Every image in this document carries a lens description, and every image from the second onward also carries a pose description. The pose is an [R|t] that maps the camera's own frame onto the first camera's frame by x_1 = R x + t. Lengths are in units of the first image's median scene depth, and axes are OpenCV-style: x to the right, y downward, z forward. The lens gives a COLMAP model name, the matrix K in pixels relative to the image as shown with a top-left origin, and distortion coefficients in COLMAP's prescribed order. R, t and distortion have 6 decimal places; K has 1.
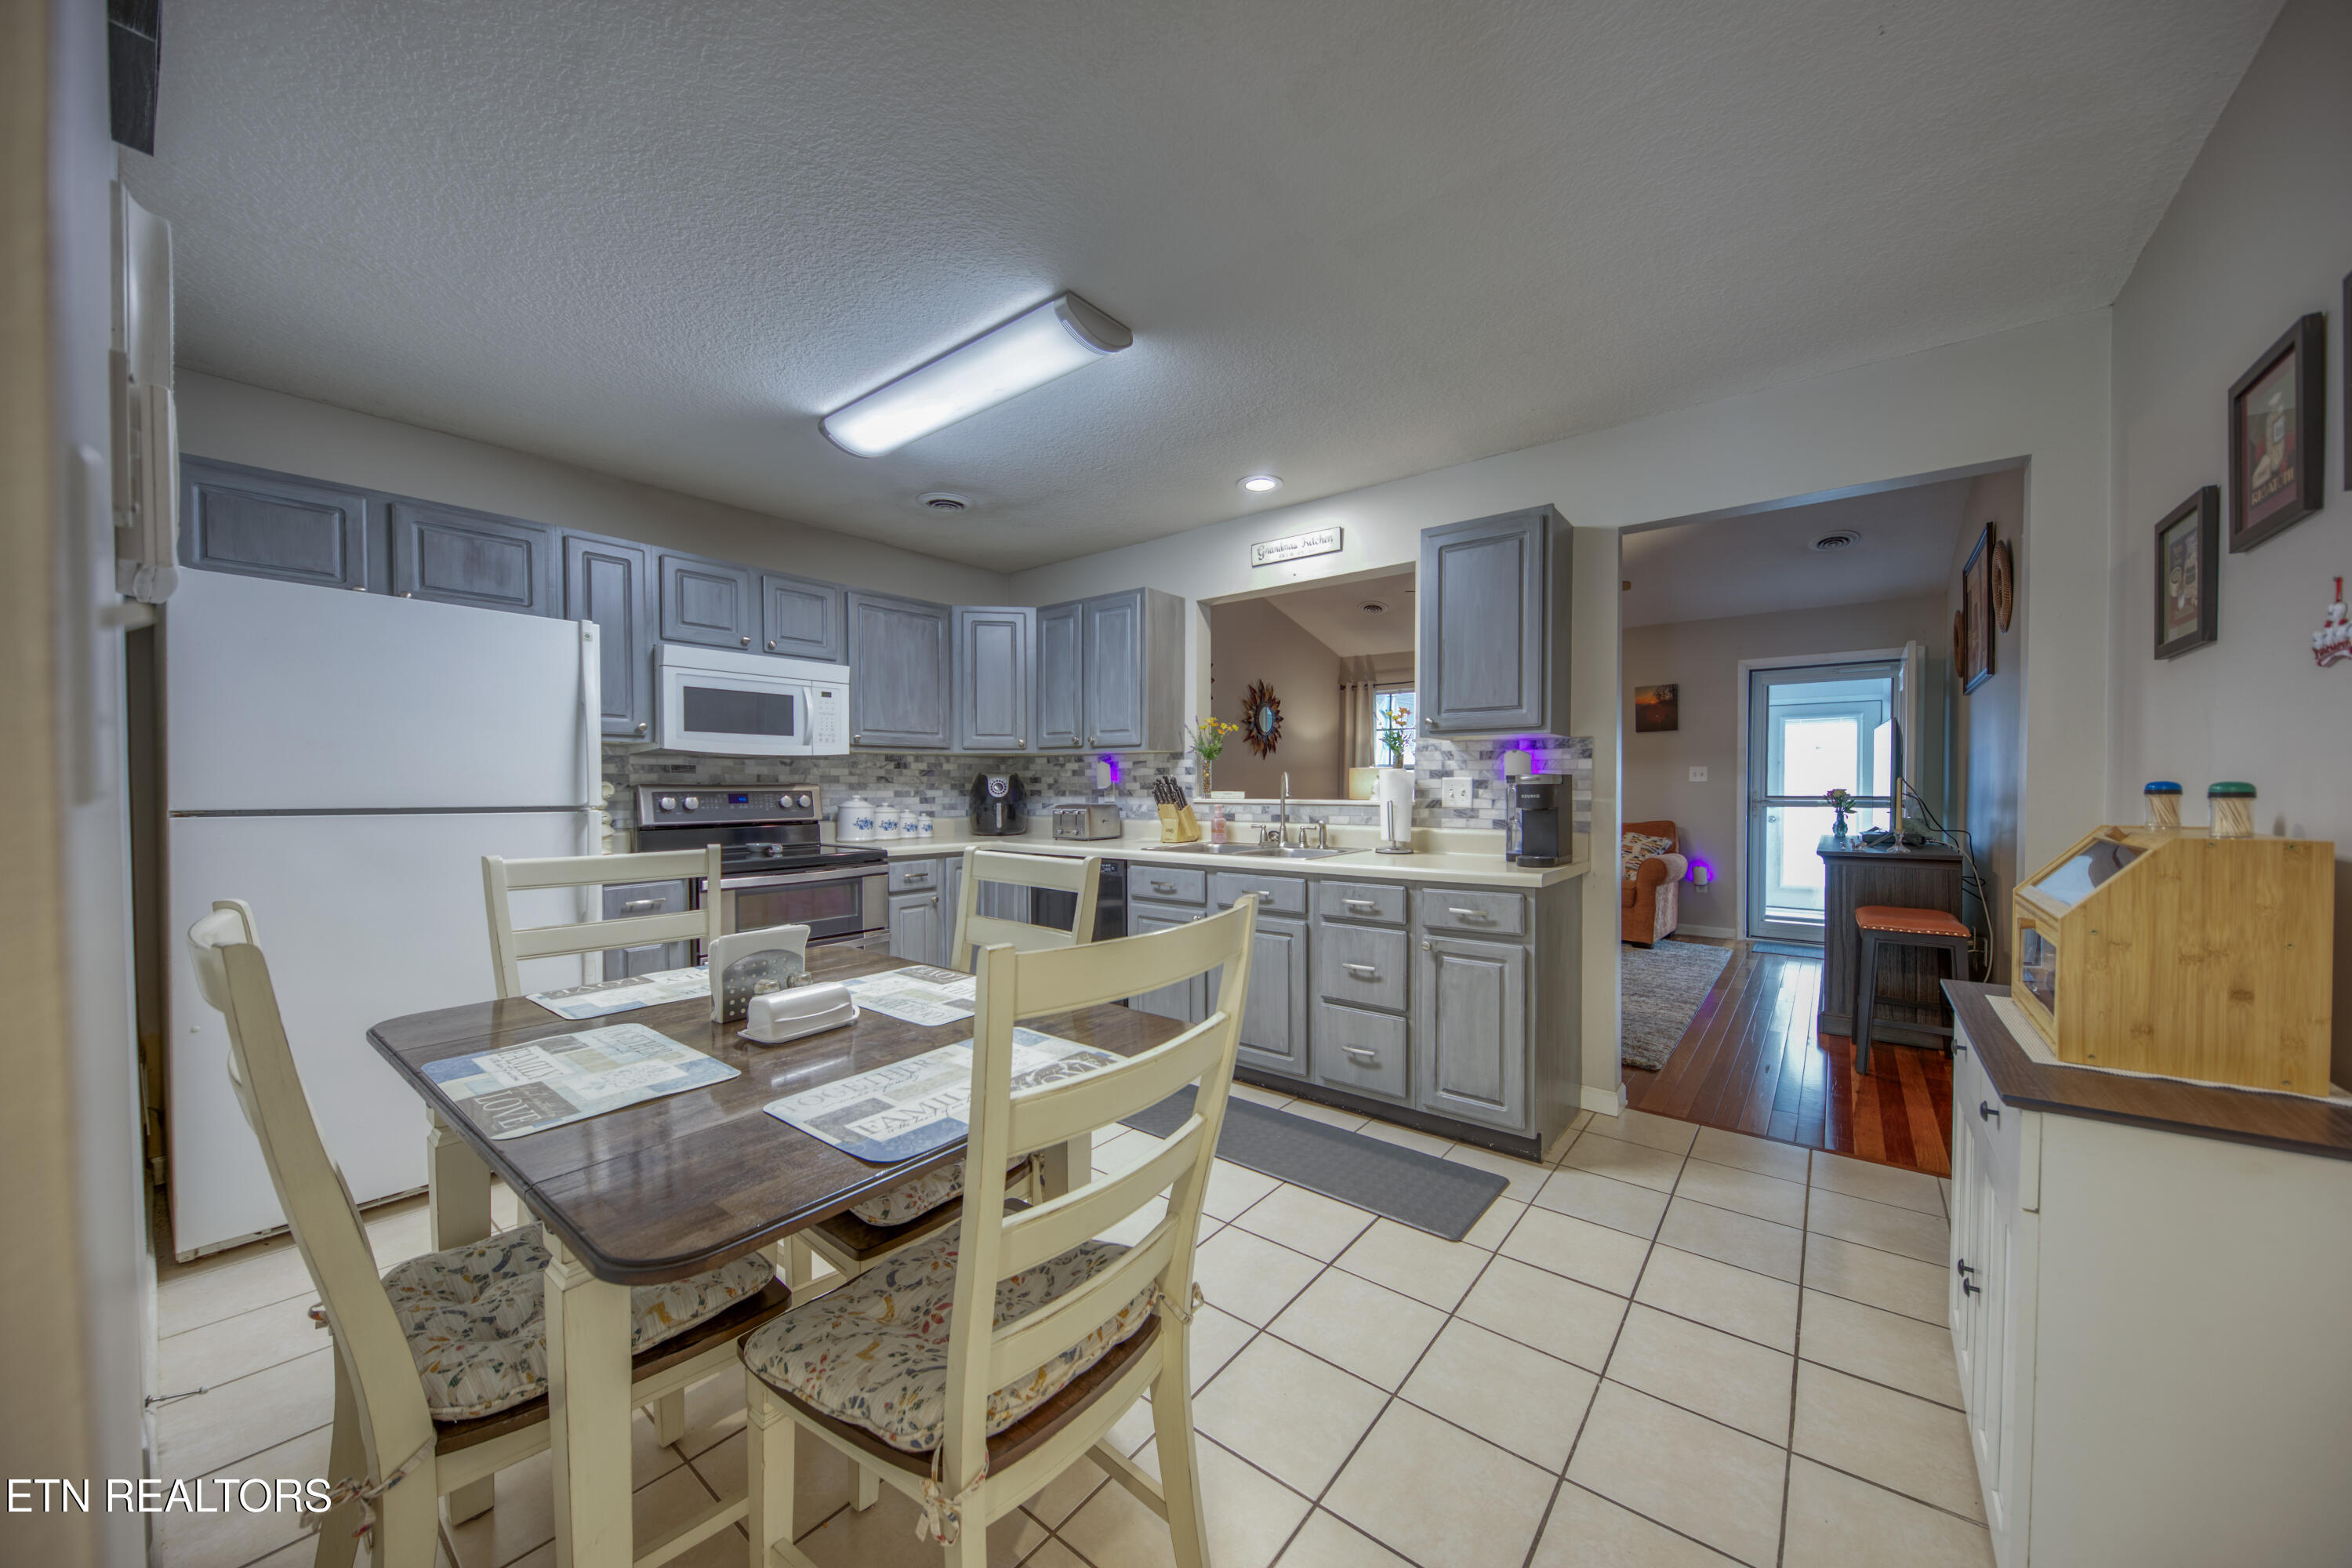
lens RADIAL K [[830.0, 0, 1180.2], [0, 830.0, 796.7], [0, 0, 1]] dist [0.008174, -0.000311]
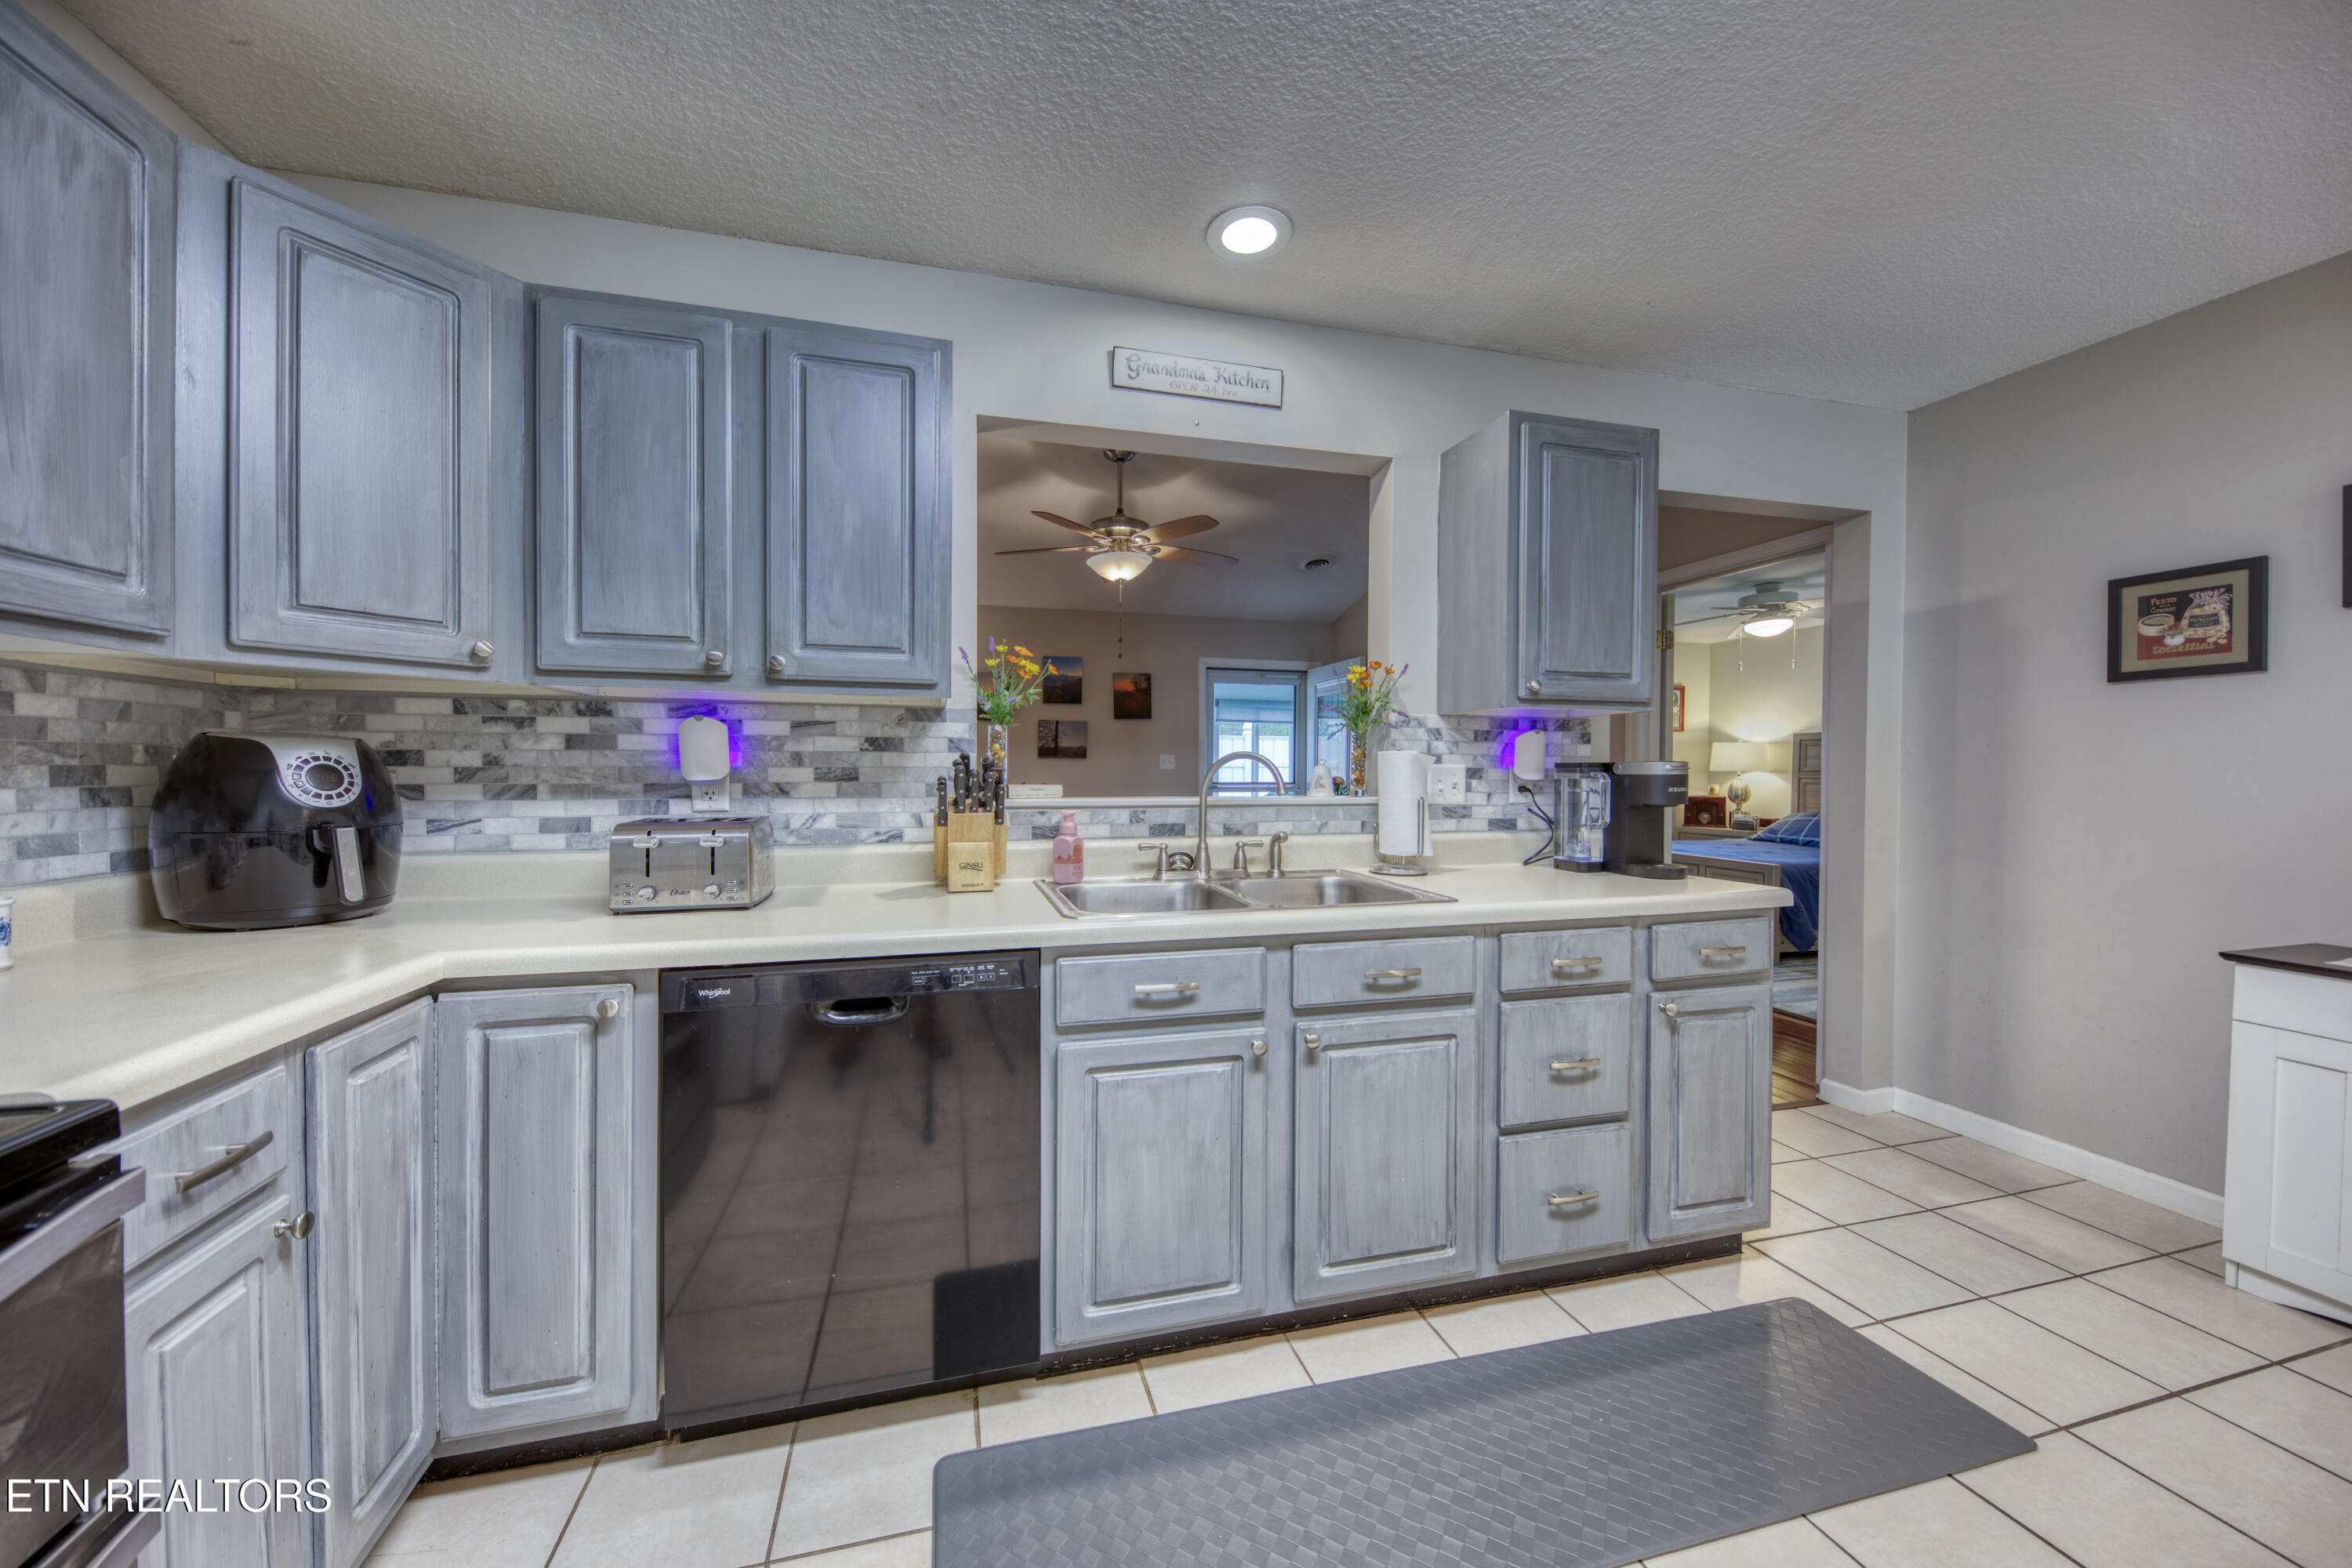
lens RADIAL K [[830.0, 0, 1160.3], [0, 830.0, 783.2], [0, 0, 1]] dist [0.008174, -0.000311]
pose [[0.590783, -0.008344, 0.806787, -0.283425], [0.007867, 0.999959, 0.004582, -0.007841], [-0.806792, 0.003640, 0.590824, 0.519651]]
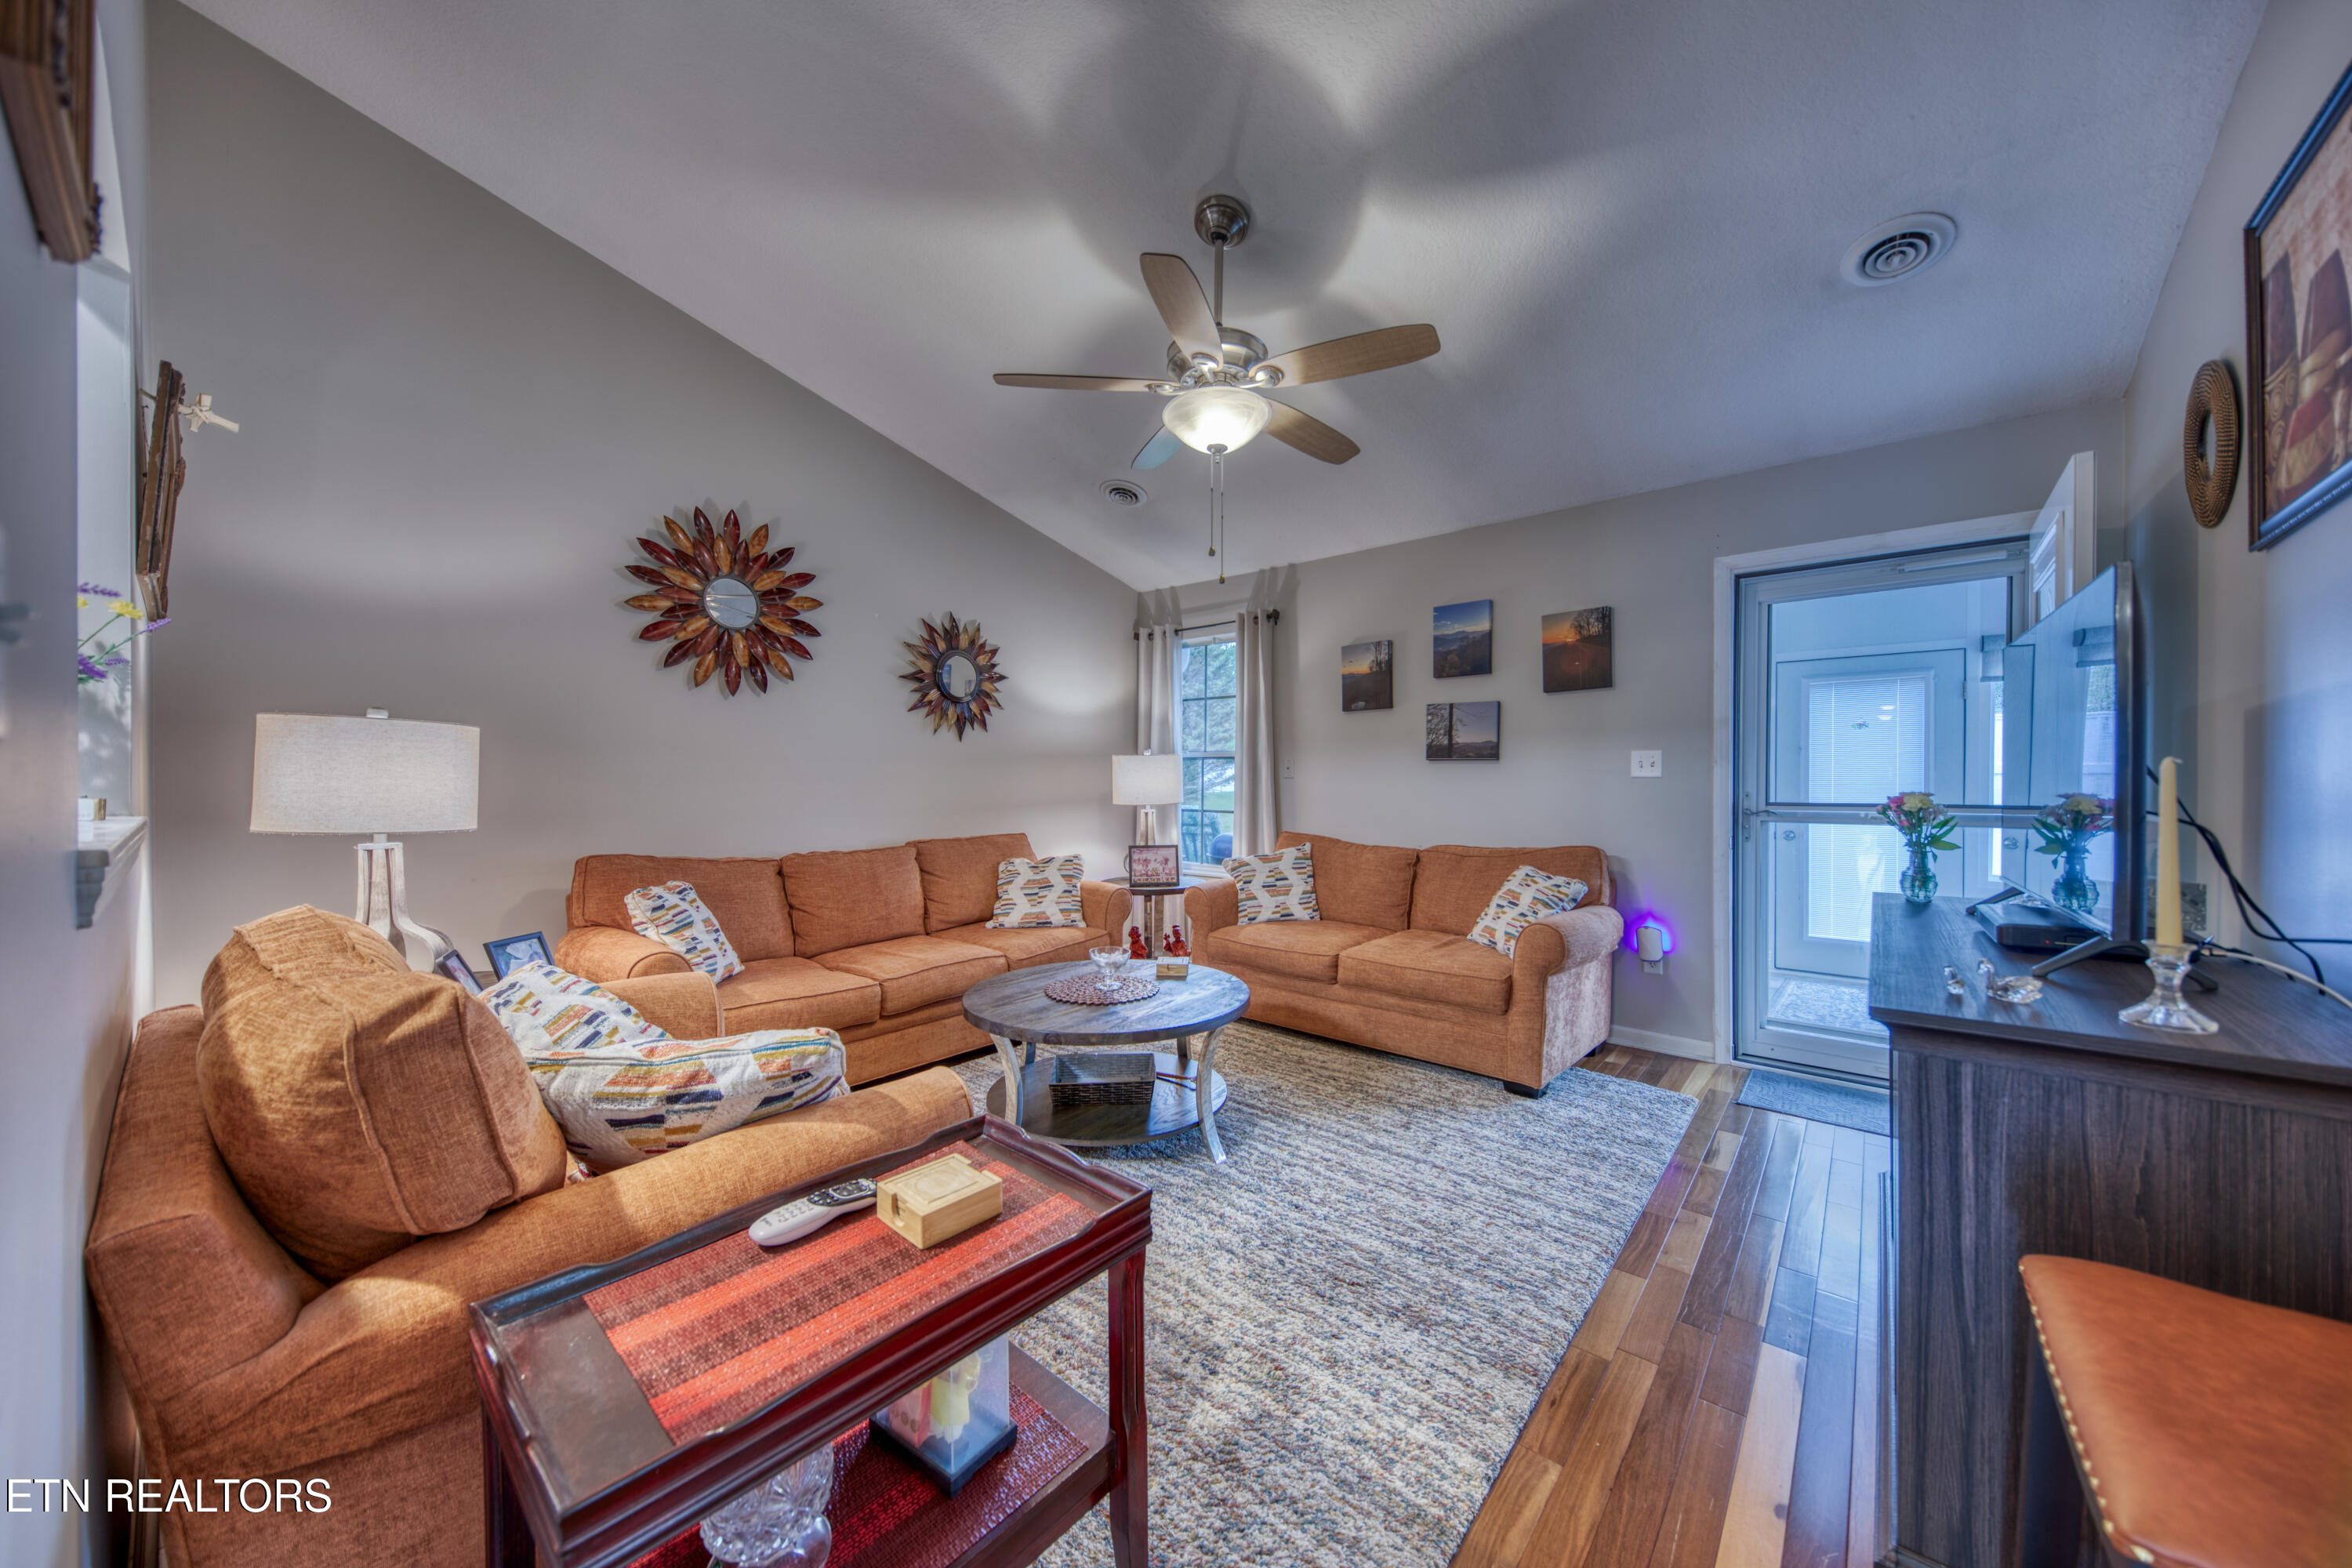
lens RADIAL K [[830.0, 0, 1184.4], [0, 830.0, 784.9], [0, 0, 1]] dist [0.008174, -0.000311]
pose [[0.999634, 0.002527, -0.026937, 0.423439], [-0.002835, 0.999931, -0.011394, -0.006797], [0.026906, 0.011466, 0.999572, 0.558168]]
